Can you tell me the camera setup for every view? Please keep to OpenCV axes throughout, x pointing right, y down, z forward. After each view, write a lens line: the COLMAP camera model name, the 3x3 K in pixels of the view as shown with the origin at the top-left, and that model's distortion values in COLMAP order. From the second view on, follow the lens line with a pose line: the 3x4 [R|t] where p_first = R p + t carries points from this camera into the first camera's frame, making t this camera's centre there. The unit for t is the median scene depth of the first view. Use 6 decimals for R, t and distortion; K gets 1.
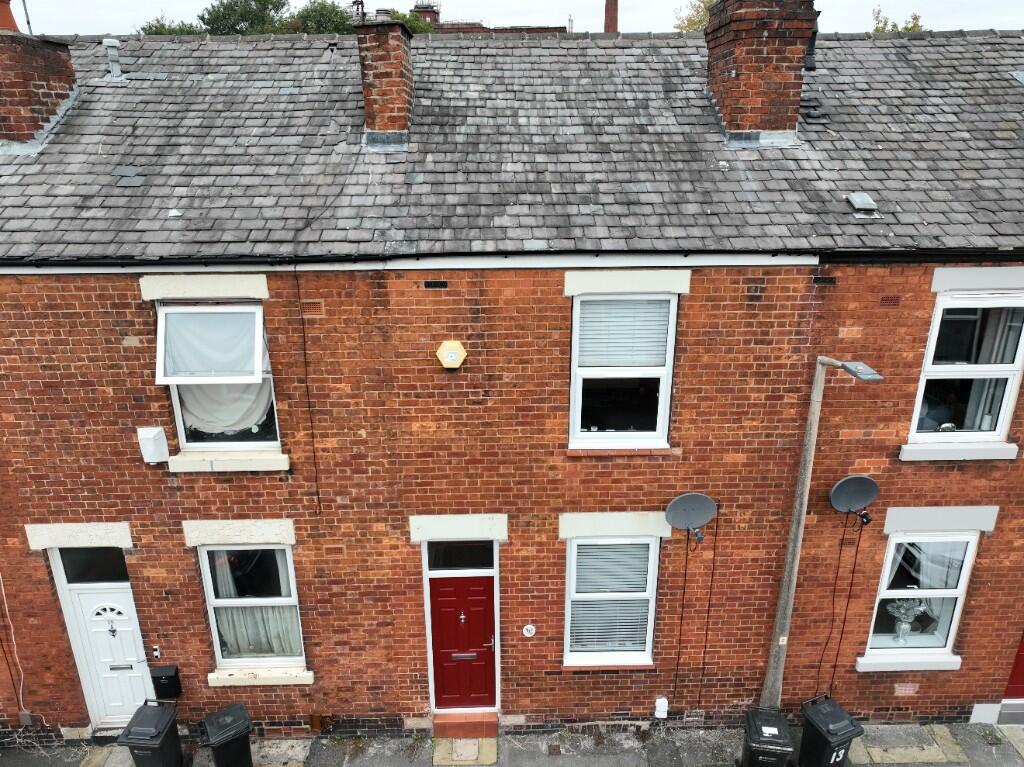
lens RADIAL K [[721.1, 0, 510.9], [0, 721.1, 388.5], [0, 0, 1]] dist [0.001757, 0.018792]
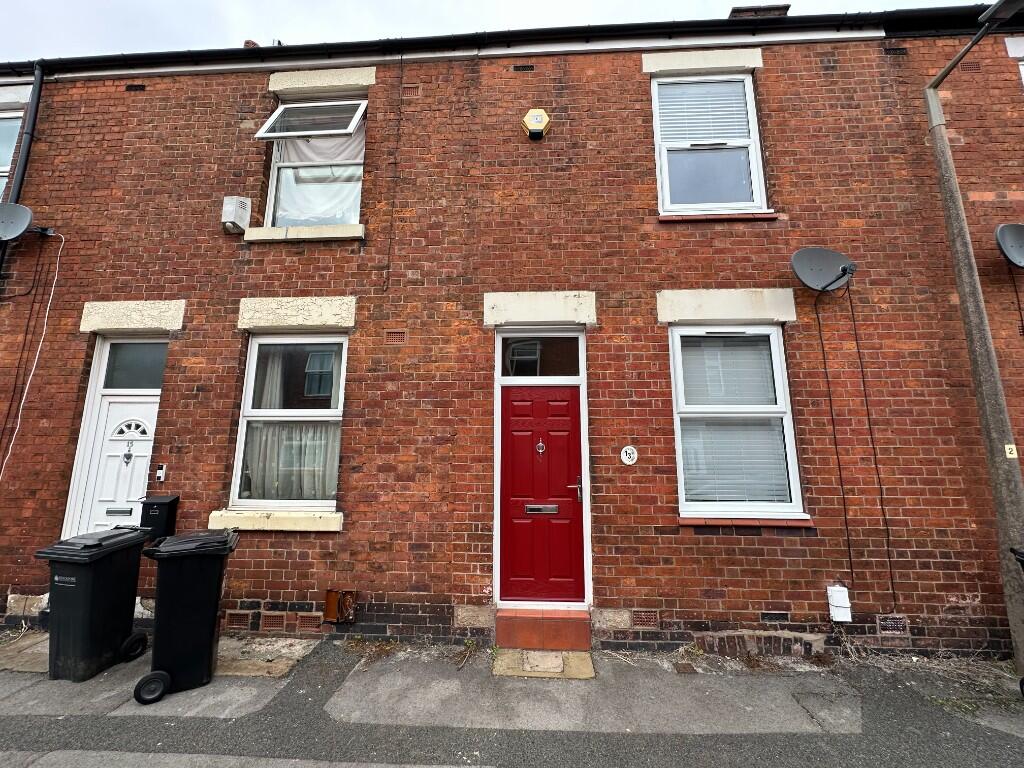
lens RADIAL K [[408.8, 0, 511.6], [0, 408.8, 384.6], [0, 0, 1]] dist [-0.002333, 0.000559]
pose [[0.996705, -0.006813, -0.080819, -0.066371], [-0.034495, 0.866244, -0.498429, 0.518865], [0.073405, 0.499575, 0.863155, 0.617422]]
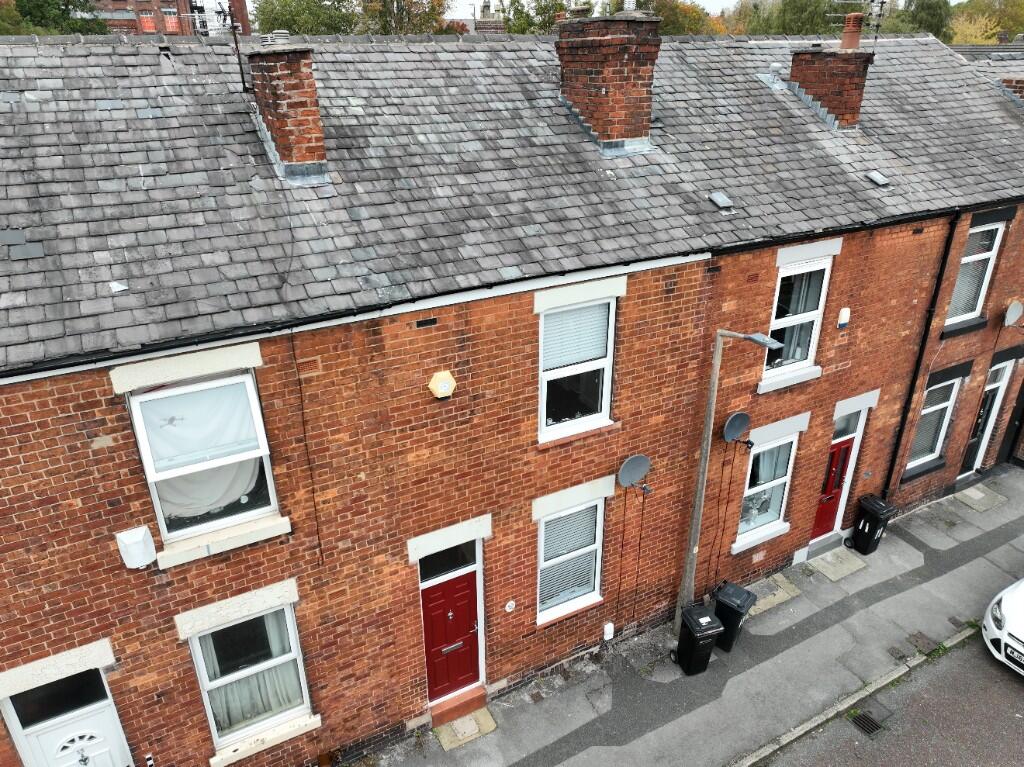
lens RADIAL K [[721.1, 0, 509.6], [0, 721.1, 387.0], [0, 0, 1]] dist [0.001757, 0.018792]
pose [[0.891928, -0.195914, 0.407533, -0.385621], [0.157952, 0.979481, 0.125172, -0.145102], [-0.423693, -0.047273, 0.904571, 0.007442]]
